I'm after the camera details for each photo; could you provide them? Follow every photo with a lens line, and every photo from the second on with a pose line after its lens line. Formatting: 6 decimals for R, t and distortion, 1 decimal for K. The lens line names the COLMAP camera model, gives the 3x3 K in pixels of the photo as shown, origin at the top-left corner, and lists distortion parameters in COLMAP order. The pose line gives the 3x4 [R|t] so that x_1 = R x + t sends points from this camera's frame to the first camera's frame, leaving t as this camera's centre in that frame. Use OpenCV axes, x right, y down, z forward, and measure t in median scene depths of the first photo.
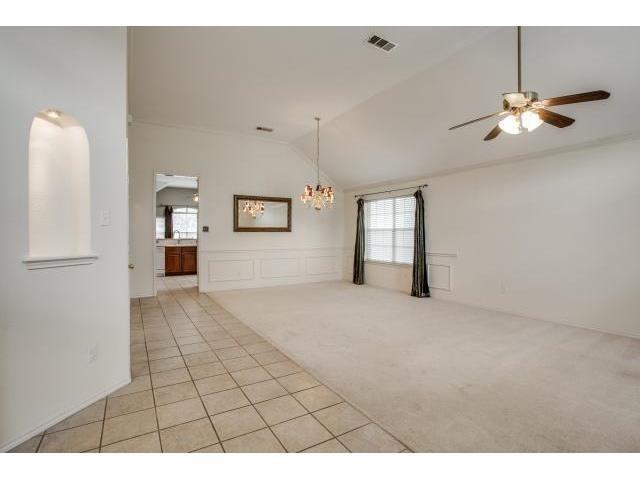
lens RADIAL K [[316.7, 0, 320.9], [0, 316.7, 231.2], [0, 0, 1]] dist [-0.029318, 0.000352]
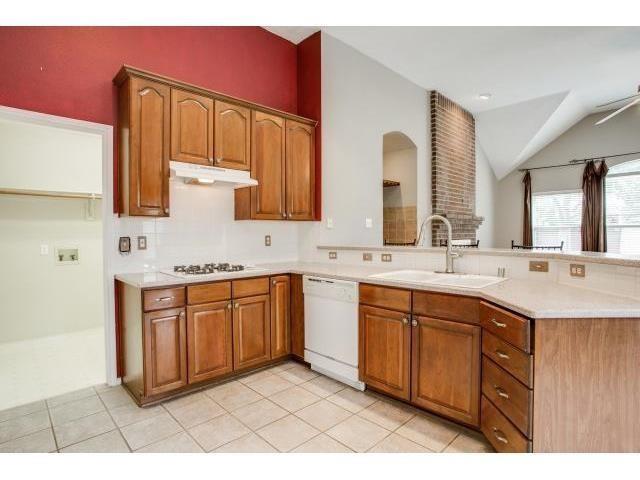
lens RADIAL K [[346.6, 0, 320.0], [0, 346.6, 240.0], [0, 0, 1]] dist [-0.002366, -0.000149]
pose [[0.228427, 0.027837, -0.973163, -0.249353], [0.007173, 0.999516, 0.030275, 0.007639], [0.973535, -0.013896, 0.228117, 1.022013]]
